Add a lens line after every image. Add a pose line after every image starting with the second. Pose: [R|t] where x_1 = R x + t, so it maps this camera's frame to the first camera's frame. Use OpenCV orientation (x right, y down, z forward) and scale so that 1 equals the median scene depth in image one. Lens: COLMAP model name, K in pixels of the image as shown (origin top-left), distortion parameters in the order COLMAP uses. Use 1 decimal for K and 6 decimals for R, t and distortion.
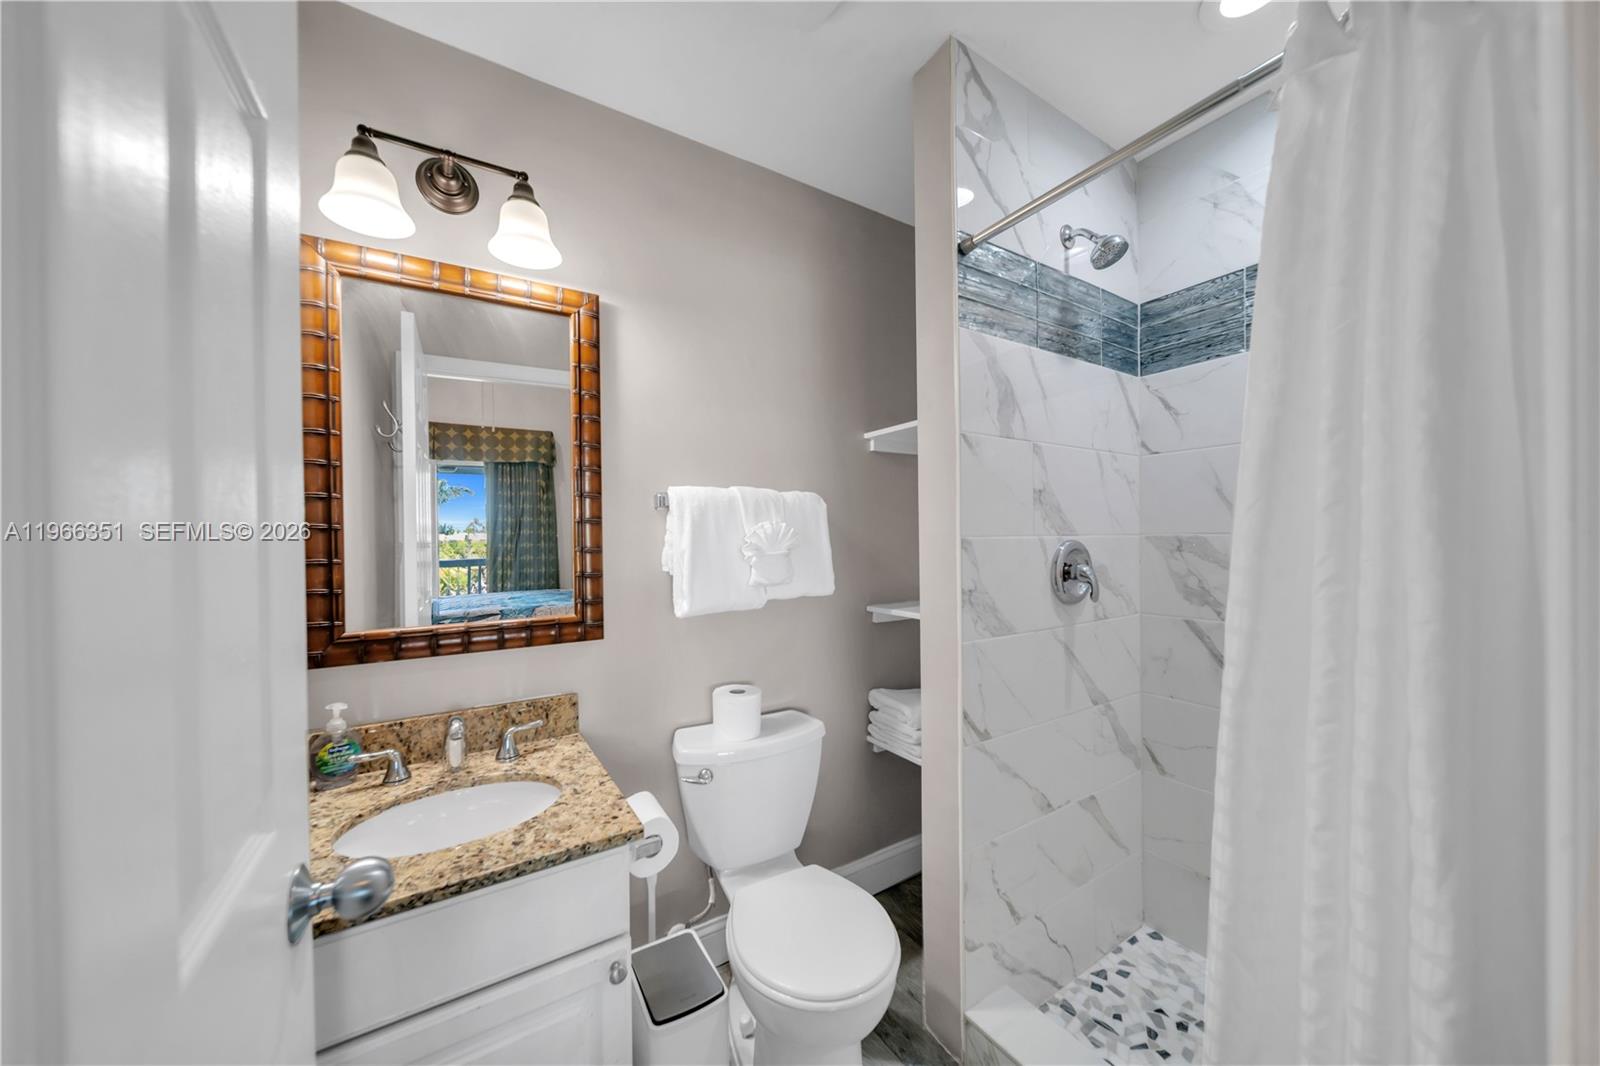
lens RADIAL K [[554.1, 0, 800.3], [0, 554.1, 529.9], [0, 0, 1]] dist [0.001540, -0.001092]
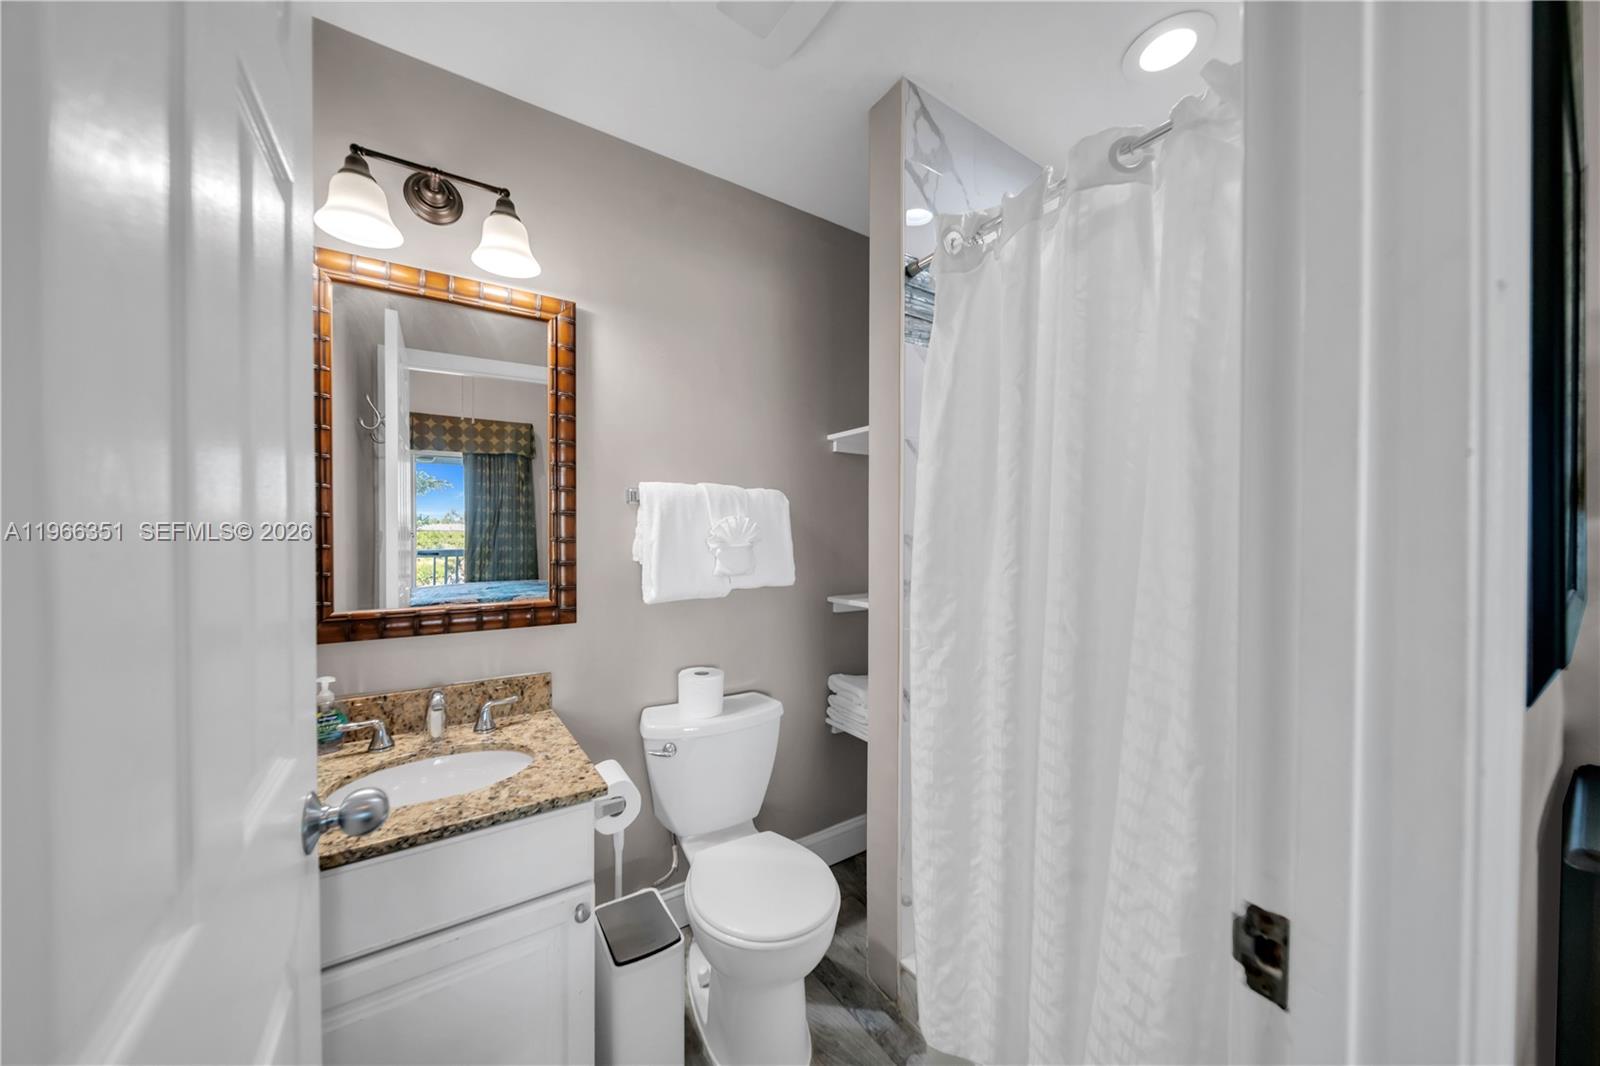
lens RADIAL K [[554.1, 0, 799.9], [0, 554.1, 530.5], [0, 0, 1]] dist [0.001540, -0.001092]
pose [[0.999435, 0.015318, 0.029930, 0.048779], [-0.015575, 0.999844, 0.008367, 0.001864], [-0.029797, -0.008829, 0.999517, -0.096598]]
